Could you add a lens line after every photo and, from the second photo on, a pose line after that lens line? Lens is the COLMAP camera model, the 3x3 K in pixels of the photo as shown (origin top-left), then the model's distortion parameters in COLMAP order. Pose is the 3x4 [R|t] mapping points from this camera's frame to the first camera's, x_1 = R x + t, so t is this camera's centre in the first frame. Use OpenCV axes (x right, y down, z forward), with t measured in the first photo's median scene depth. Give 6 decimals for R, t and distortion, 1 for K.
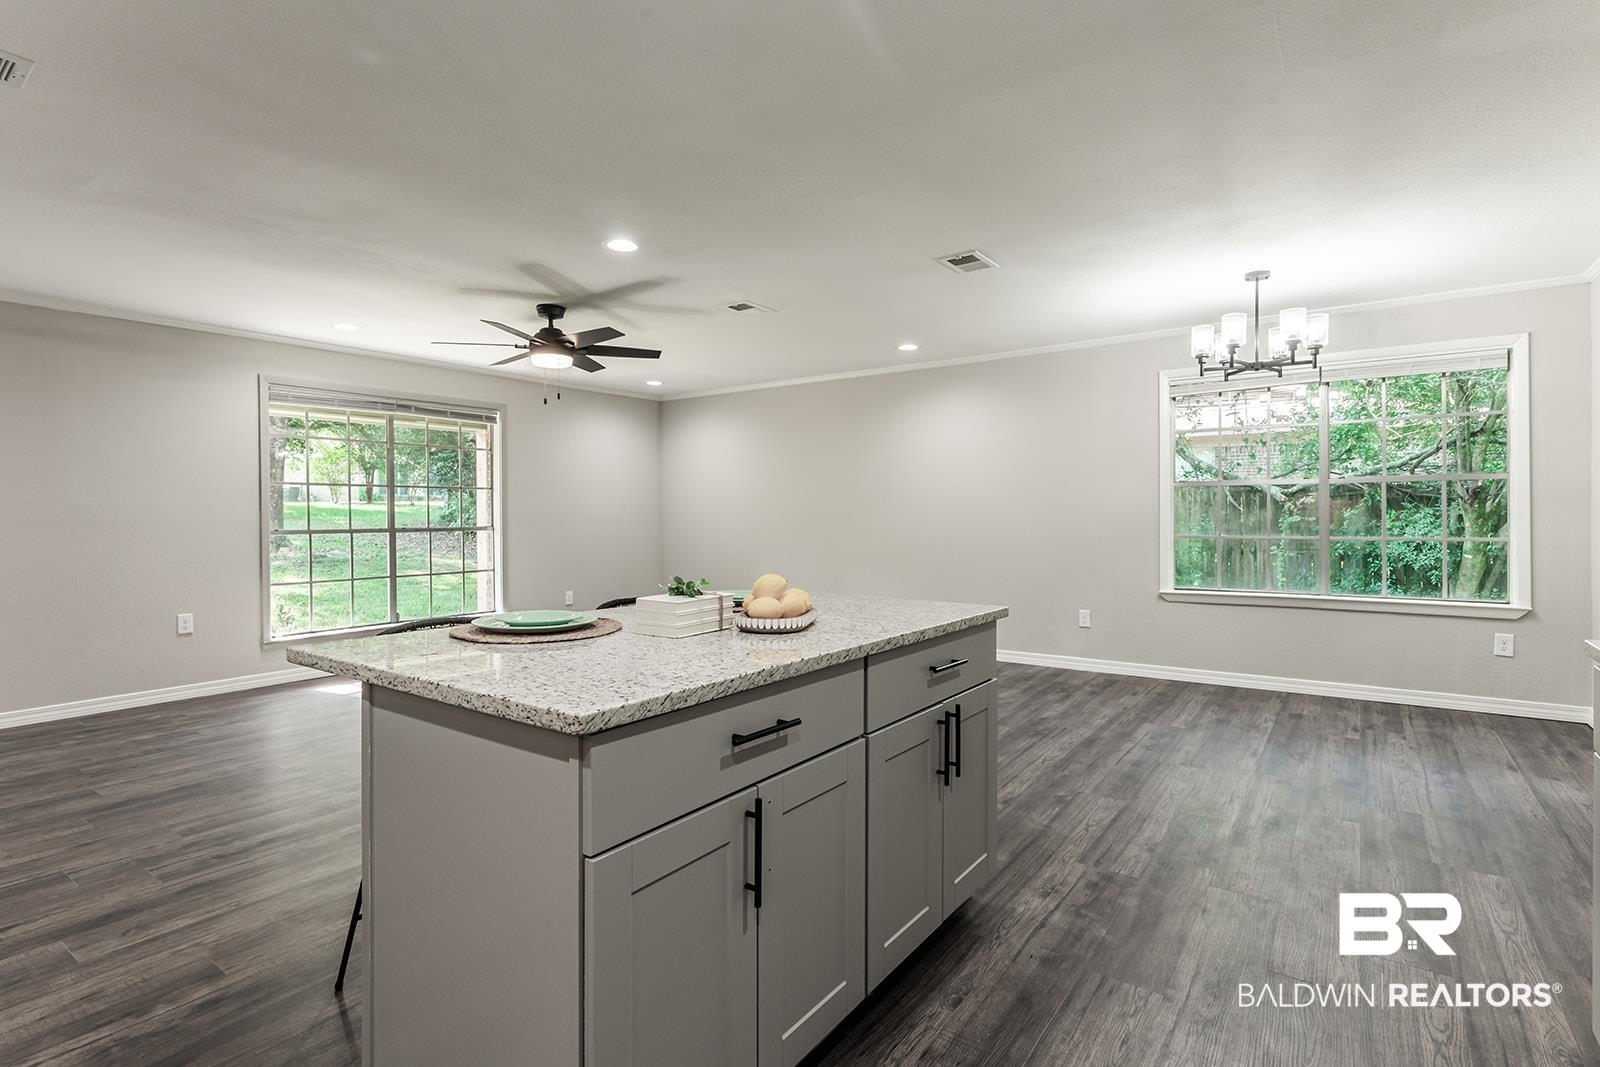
lens RADIAL K [[778.0, 0, 809.1], [0, 778.0, 526.7], [0, 0, 1]] dist [-0.014705, 0.000420]
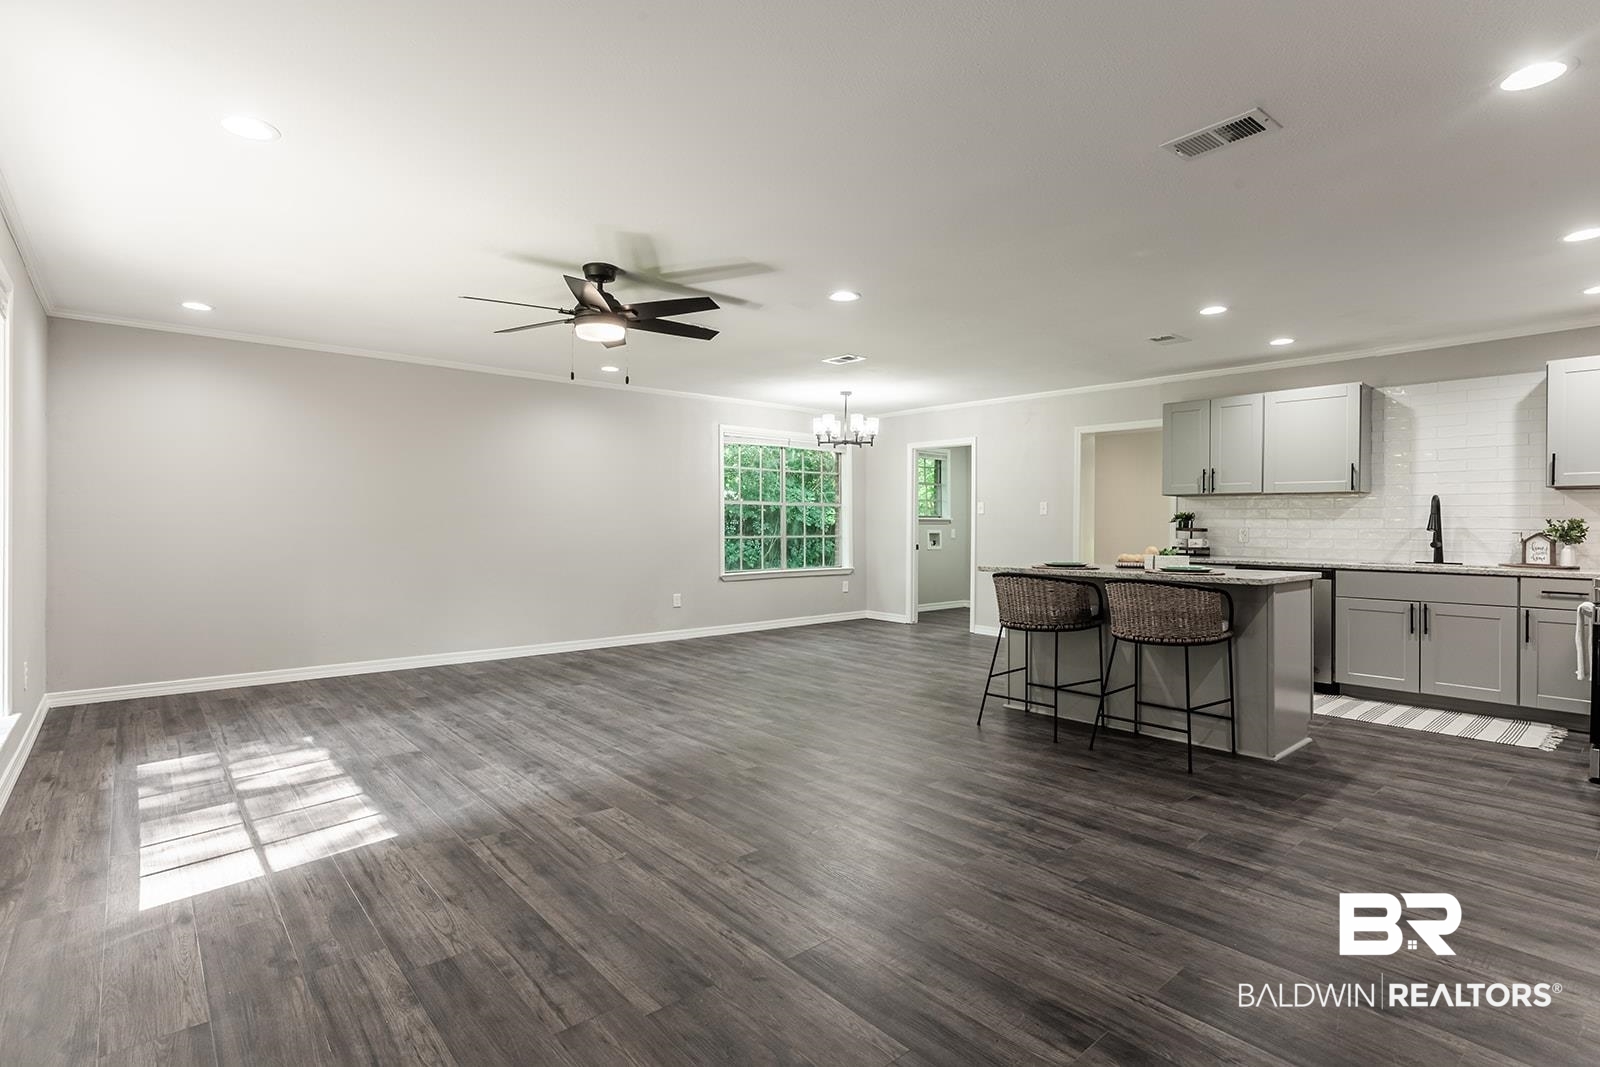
lens RADIAL K [[778.0, 0, 808.9], [0, 778.0, 524.2], [0, 0, 1]] dist [-0.014705, 0.000420]
pose [[0.237802, 0.002832, 0.971310, -1.307498], [0.007171, 0.999963, -0.004672, -0.003473], [-0.971287, 0.008076, 0.237773, 0.708781]]
